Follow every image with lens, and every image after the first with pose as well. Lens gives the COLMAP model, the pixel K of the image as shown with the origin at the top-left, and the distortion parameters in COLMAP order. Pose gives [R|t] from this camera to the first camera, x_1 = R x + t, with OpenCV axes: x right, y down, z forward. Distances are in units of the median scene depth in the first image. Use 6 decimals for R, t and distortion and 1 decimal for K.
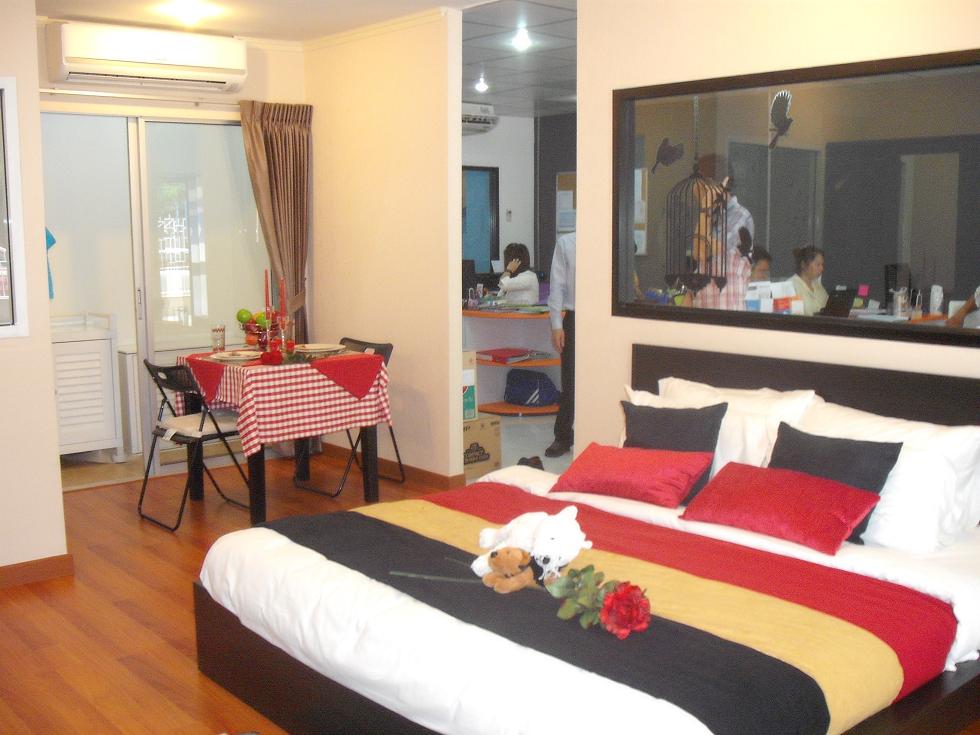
lens RADIAL K [[1065.5, 0, 503.9], [0, 1065.5, 373.6], [0, 0, 1]] dist [-0.183598, 0.181088]
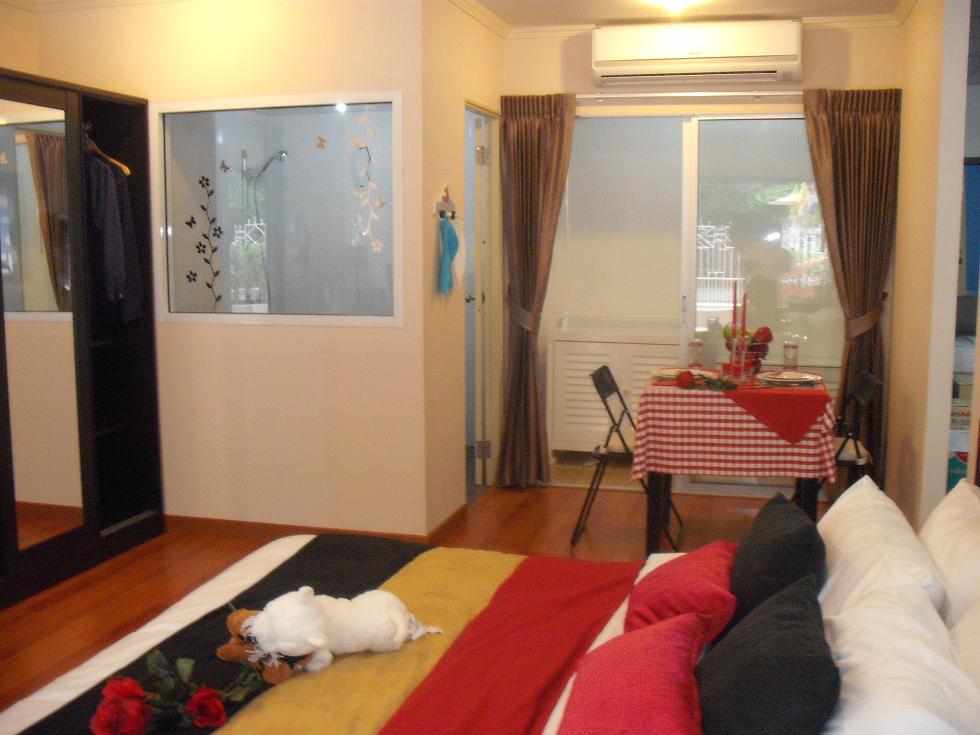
lens RADIAL K [[1065.5, 0, 503.9], [0, 1065.5, 373.6], [0, 0, 1]] dist [-0.183598, 0.181088]
pose [[0.565614, 0.112661, -0.816939, 0.396727], [-0.119203, 0.991390, 0.054188, -0.047182], [0.816010, 0.066732, 0.574173, 0.345364]]
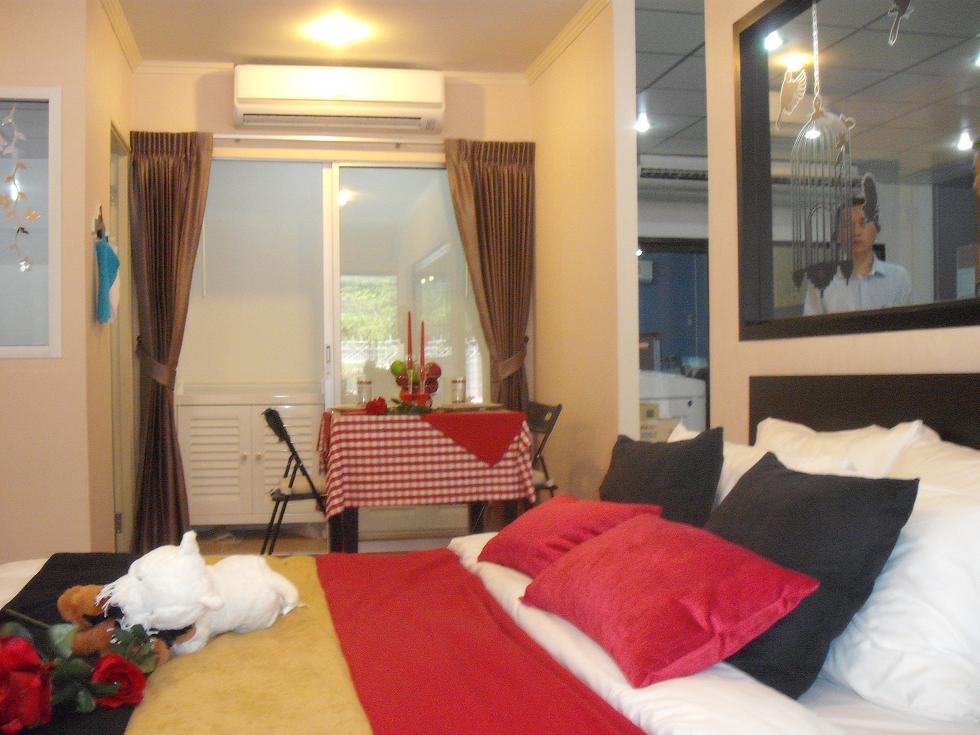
lens RADIAL K [[1065.5, 0, 503.9], [0, 1065.5, 373.6], [0, 0, 1]] dist [-0.183598, 0.181088]
pose [[0.878003, -0.003918, -0.478639, 0.260092], [-0.060231, 0.991114, -0.118600, 0.050280], [0.474851, 0.132960, 0.869965, 0.290683]]
